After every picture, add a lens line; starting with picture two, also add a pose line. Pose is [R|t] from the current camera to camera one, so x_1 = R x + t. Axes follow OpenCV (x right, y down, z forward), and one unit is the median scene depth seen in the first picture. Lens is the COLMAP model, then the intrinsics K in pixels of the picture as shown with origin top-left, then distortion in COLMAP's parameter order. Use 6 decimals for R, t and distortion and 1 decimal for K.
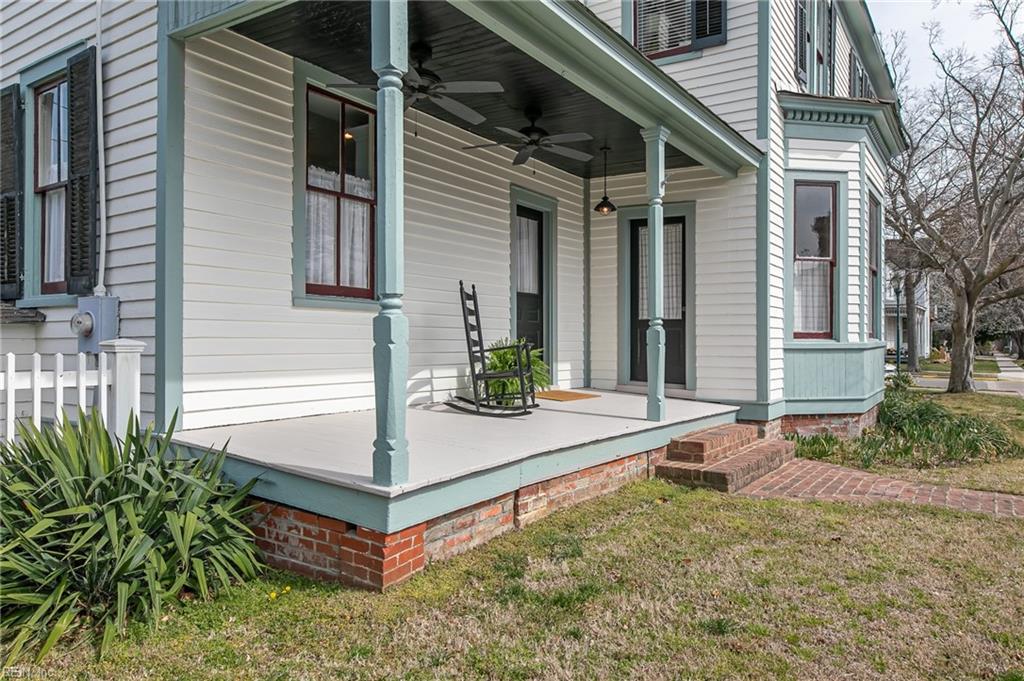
lens RADIAL K [[656.9, 0, 512.4], [0, 656.9, 337.9], [0, 0, 1]] dist [-0.006776, 0.001148]
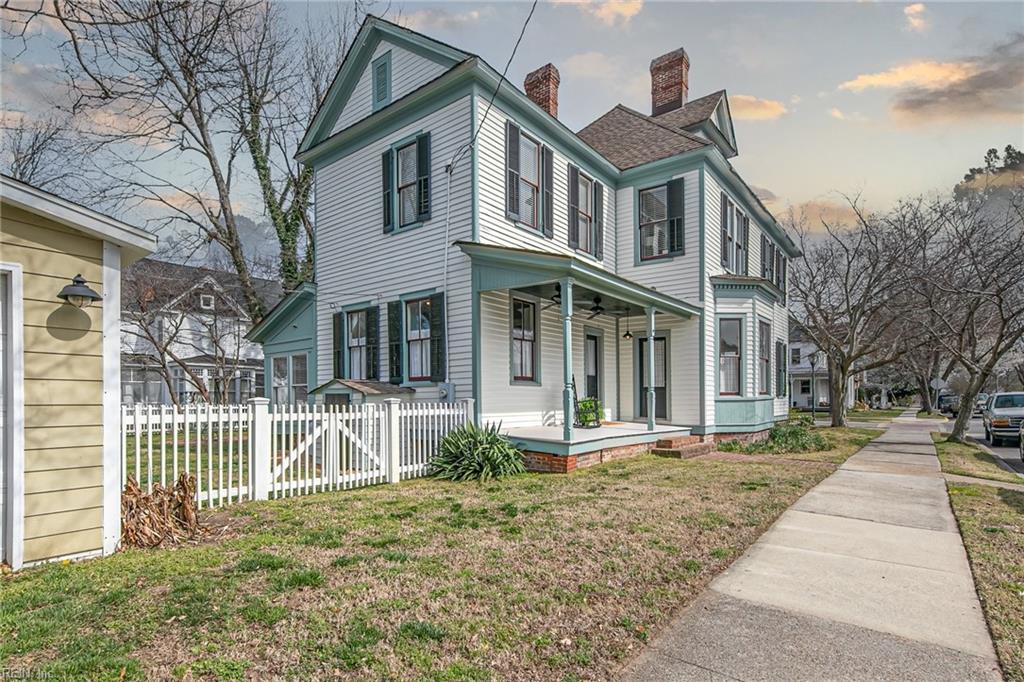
lens RADIAL K [[520.1, 0, 525.7], [0, 520.1, 402.4], [0, 0, 1]] dist [0.003310, 0.000196]
pose [[0.999466, -0.010980, -0.030771, -0.138098], [0.011257, 0.999898, 0.008834, 0.001765], [0.030671, -0.009175, 0.999487, -0.696715]]
